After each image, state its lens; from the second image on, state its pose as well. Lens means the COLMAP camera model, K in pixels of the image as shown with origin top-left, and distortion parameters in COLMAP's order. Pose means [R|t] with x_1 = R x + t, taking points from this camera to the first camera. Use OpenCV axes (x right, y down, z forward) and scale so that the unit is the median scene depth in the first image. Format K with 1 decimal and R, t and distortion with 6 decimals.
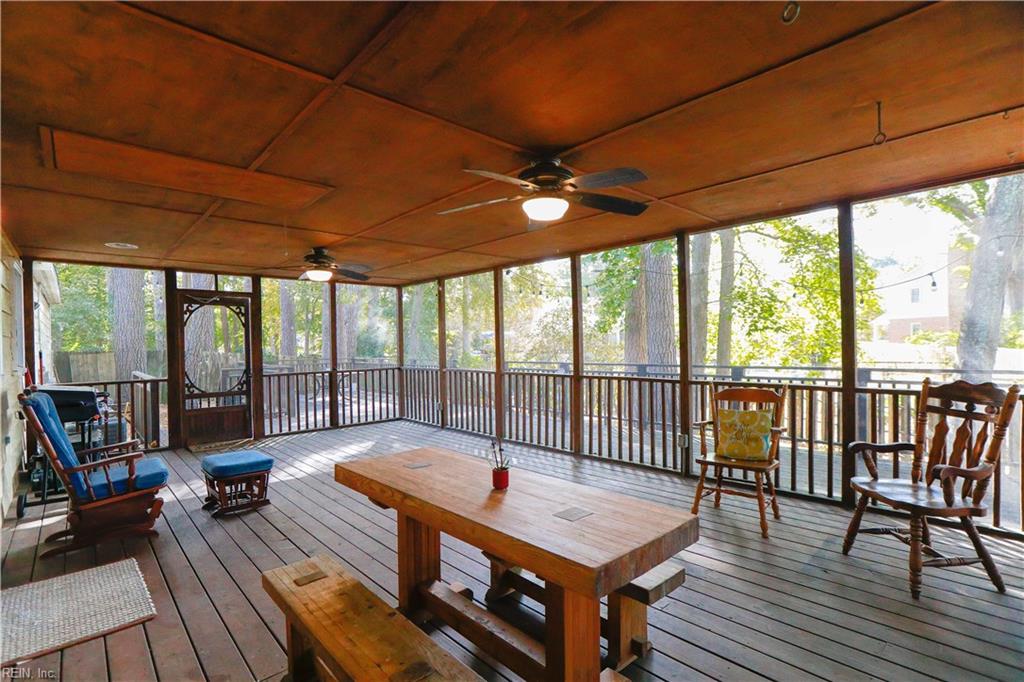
lens RADIAL K [[470.2, 0, 508.6], [0, 470.2, 334.3], [0, 0, 1]] dist [-0.000810, 0.001119]
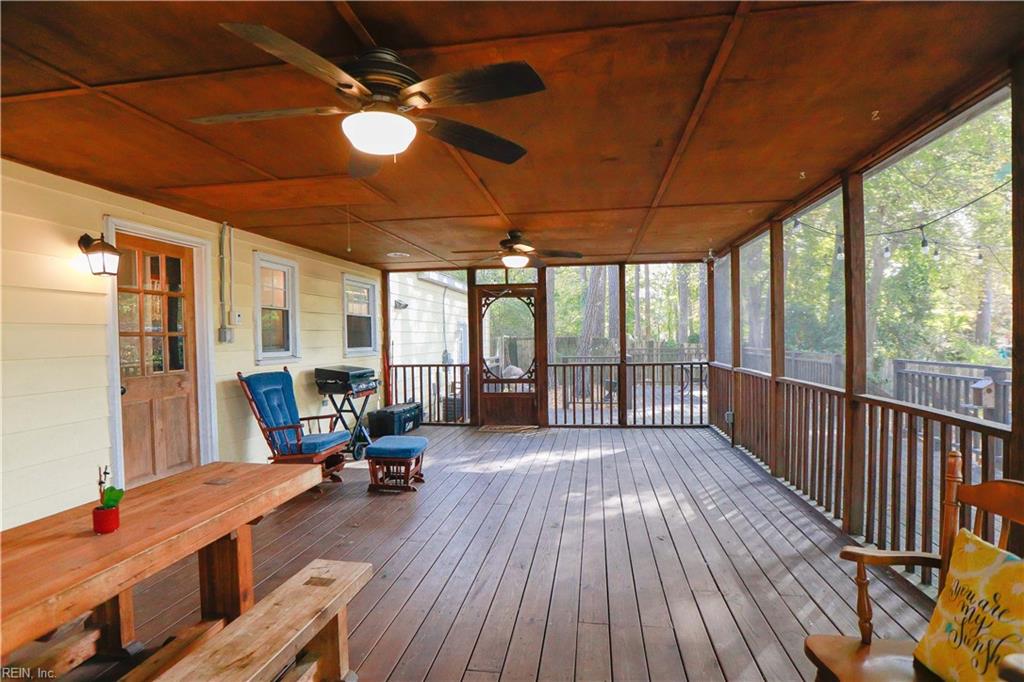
lens RADIAL K [[516.8, 0, 512.0], [0, 516.8, 341.0], [0, 0, 1]] dist [-0.000907, 0.000473]
pose [[0.639890, 0.008394, -0.768421, 0.285366], [0.025810, 0.999141, 0.032407, -0.000804], [0.768033, -0.040570, 0.639124, 0.254853]]
